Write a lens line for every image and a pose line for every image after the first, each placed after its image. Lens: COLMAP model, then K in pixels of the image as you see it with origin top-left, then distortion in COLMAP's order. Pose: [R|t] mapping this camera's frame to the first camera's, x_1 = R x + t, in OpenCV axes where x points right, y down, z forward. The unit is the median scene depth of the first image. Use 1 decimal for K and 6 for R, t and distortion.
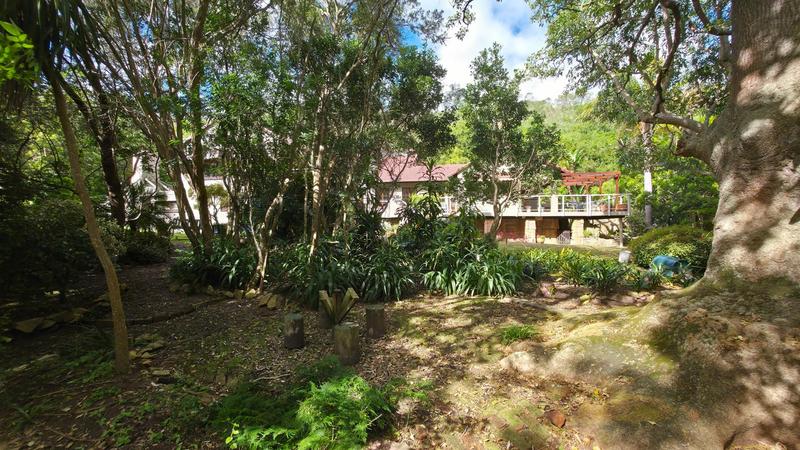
lens RADIAL K [[318.1, 0, 403.2], [0, 318.1, 223.1], [0, 0, 1]] dist [0.000139, 0.000493]
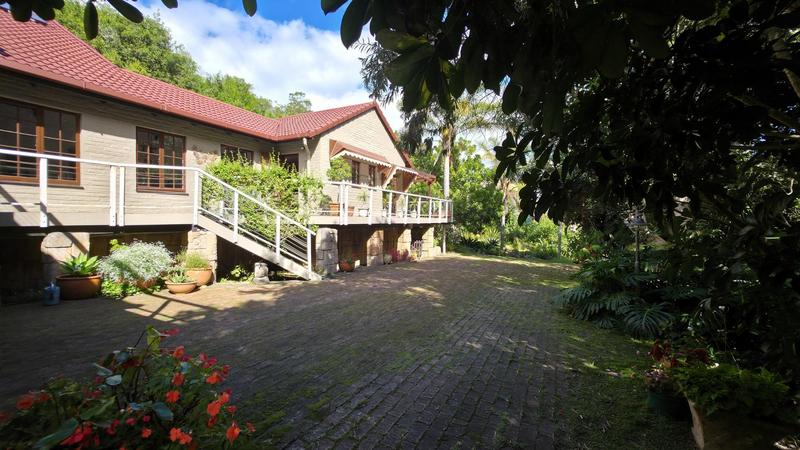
lens RADIAL K [[318.1, 0, 402.8], [0, 318.1, 224.0], [0, 0, 1]] dist [0.000139, 0.000493]
pose [[0.293878, -0.004248, 0.955834, -0.262429], [-0.000732, 0.999989, 0.004670, -0.023600], [-0.955843, -0.002072, 0.293871, 0.807122]]
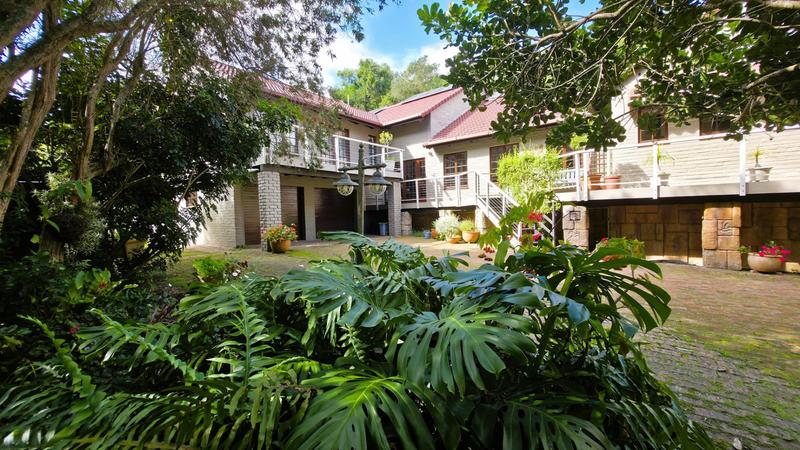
lens RADIAL K [[318.1, 0, 397.5], [0, 318.1, 222.0], [0, 0, 1]] dist [0.000139, 0.000493]
pose [[0.891279, -0.012636, -0.453278, 0.124158], [0.035701, 0.998464, 0.042364, -0.020207], [0.452047, -0.053940, 0.890362, 0.565756]]
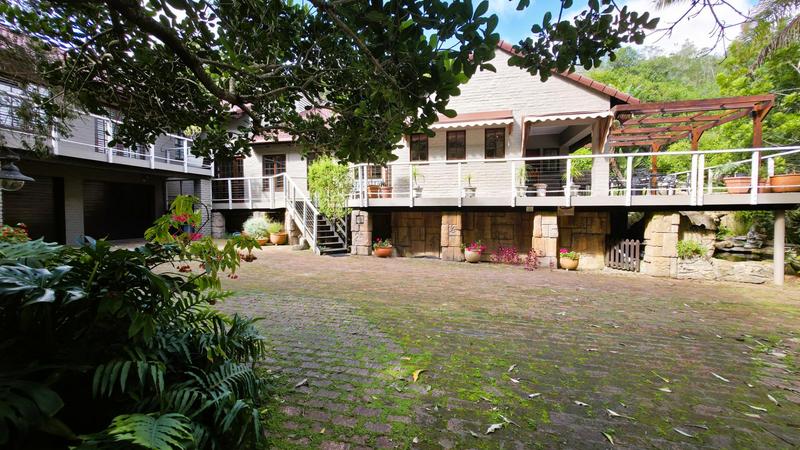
lens RADIAL K [[318.1, 0, 399.3], [0, 318.1, 222.9], [0, 0, 1]] dist [0.000139, 0.000493]
pose [[0.998979, -0.001452, -0.045145, 0.223221], [0.003487, 0.998979, 0.045038, -0.018919], [0.045033, -0.045149, 0.997965, 0.564385]]
